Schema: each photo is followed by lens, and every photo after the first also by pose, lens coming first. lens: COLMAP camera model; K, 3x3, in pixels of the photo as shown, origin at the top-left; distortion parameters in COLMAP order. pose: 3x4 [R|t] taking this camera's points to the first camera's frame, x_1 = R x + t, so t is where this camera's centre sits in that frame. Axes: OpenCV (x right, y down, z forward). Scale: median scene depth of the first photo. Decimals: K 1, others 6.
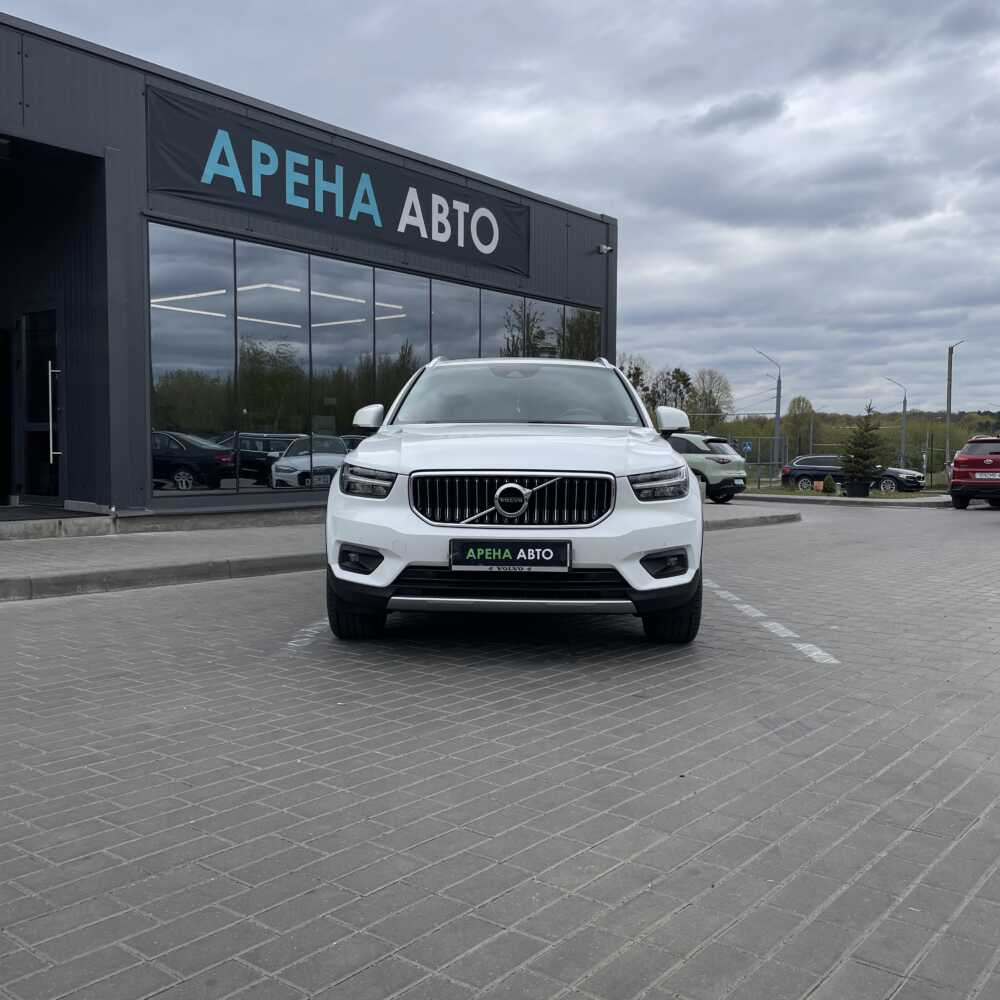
lens RADIAL K [[1013.3, 0, 500.0], [0, 1013.3, 500.0], [0, 0, 1]] dist [0.113480, -0.119929]
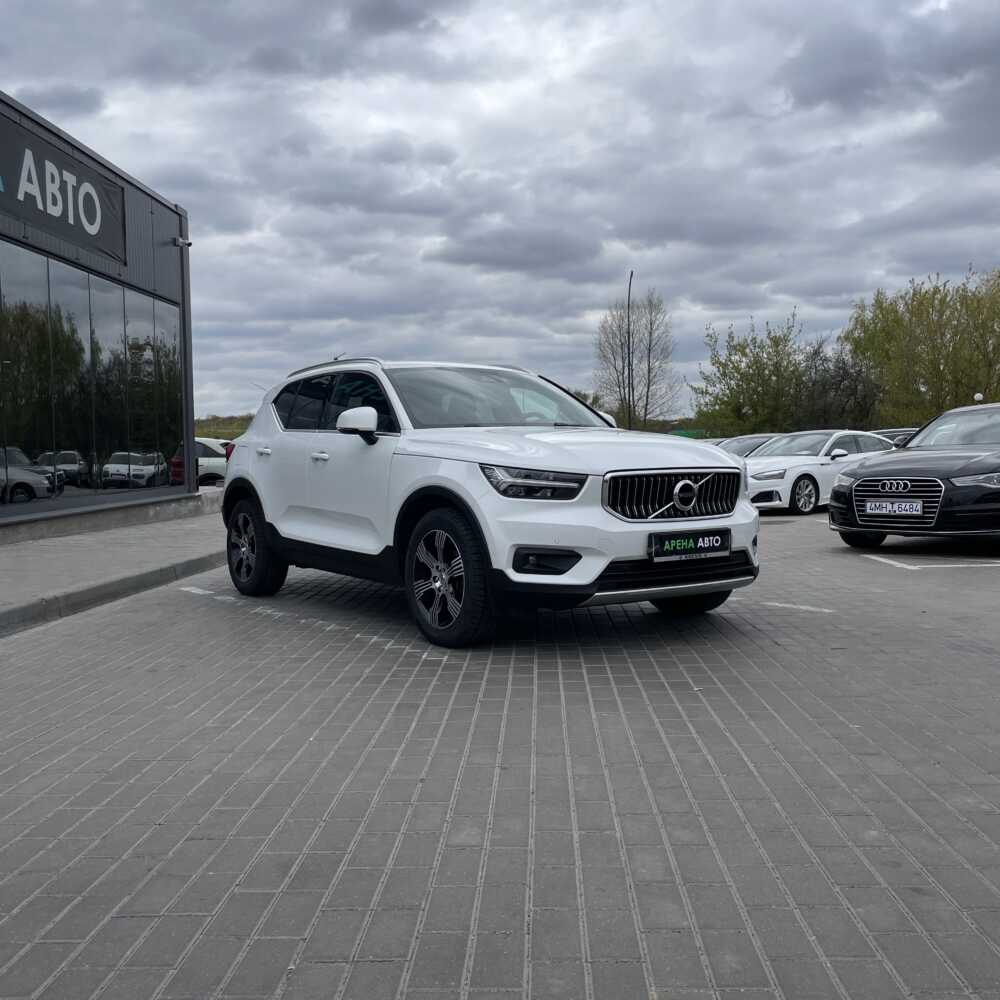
lens RADIAL K [[1002.6, 0, 525.9], [0, 1002.6, 496.7], [0, 0, 1]] dist [0.070566, -0.125121]
pose [[0.790558, -0.042934, 0.610881, -0.319321], [0.046046, 0.998883, 0.010614, -0.007088], [-0.610654, 0.019738, 0.791651, 0.094728]]
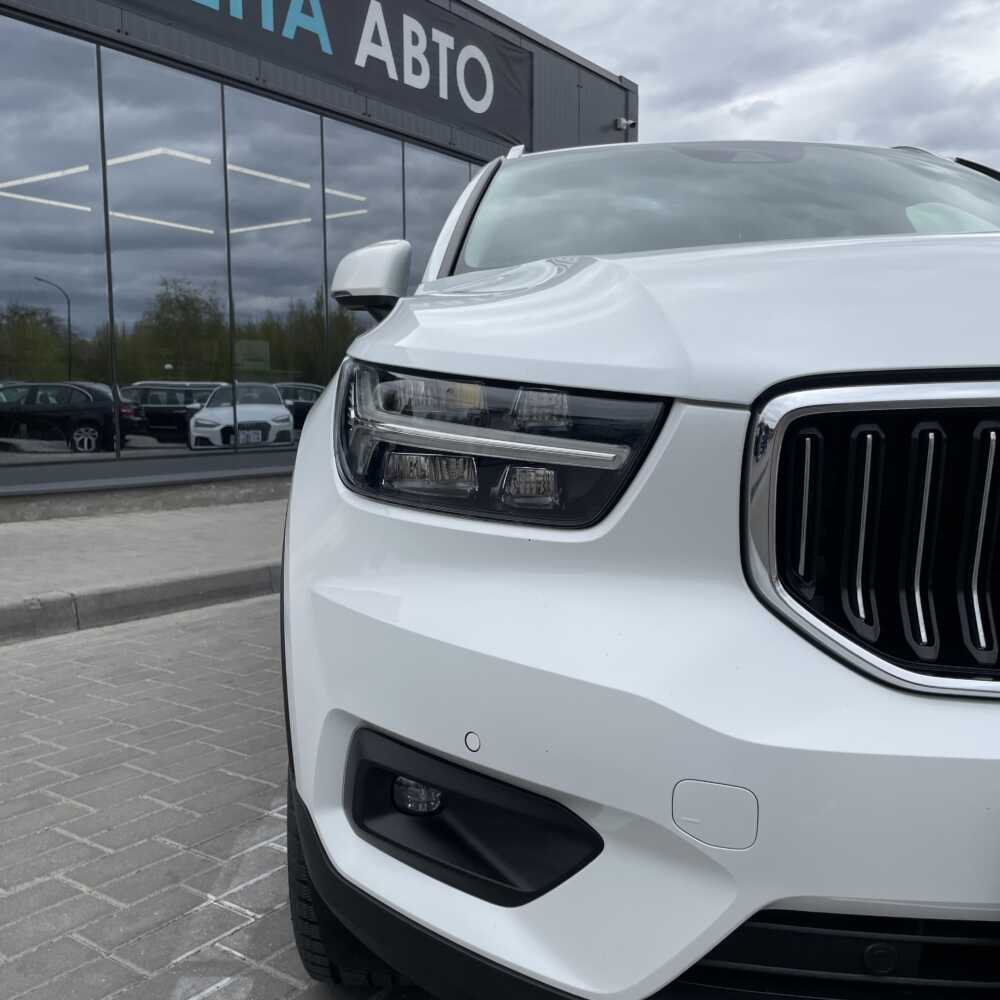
lens RADIAL K [[1015.0, 0, 500.7], [0, 1015.0, 507.4], [0, 0, 1]] dist [0.085758, -0.109377]
pose [[0.997697, -0.017733, 0.065465, -0.059592], [0.014268, 0.998491, 0.053036, -0.006718], [-0.066307, -0.051980, 0.996444, 0.334625]]
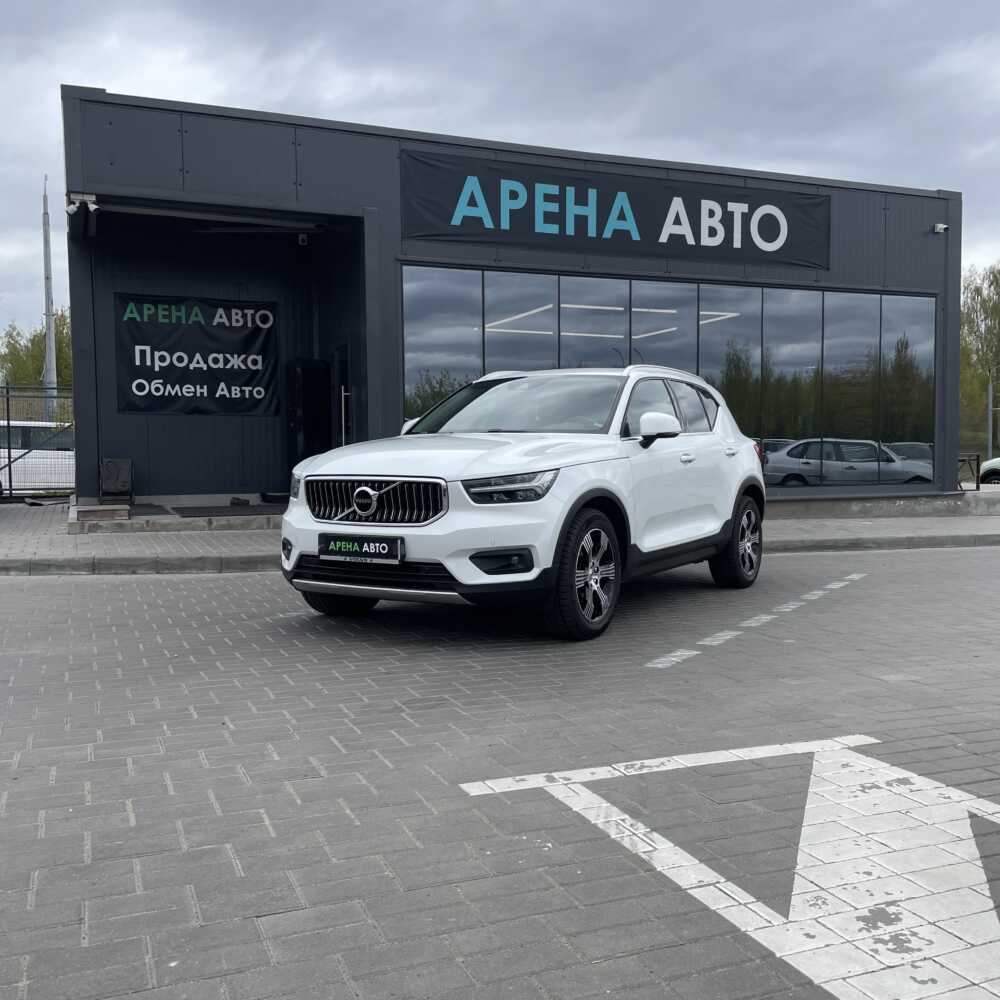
lens RADIAL K [[1013.3, 0, 500.0], [0, 1013.3, 500.0], [0, 0, 1]] dist [0.113480, -0.119929]
pose [[0.878042, 0.012904, -0.478411, 0.282512], [-0.013986, 0.999901, 0.001301, -0.001888], [0.478380, 0.005549, 0.878135, 0.019895]]
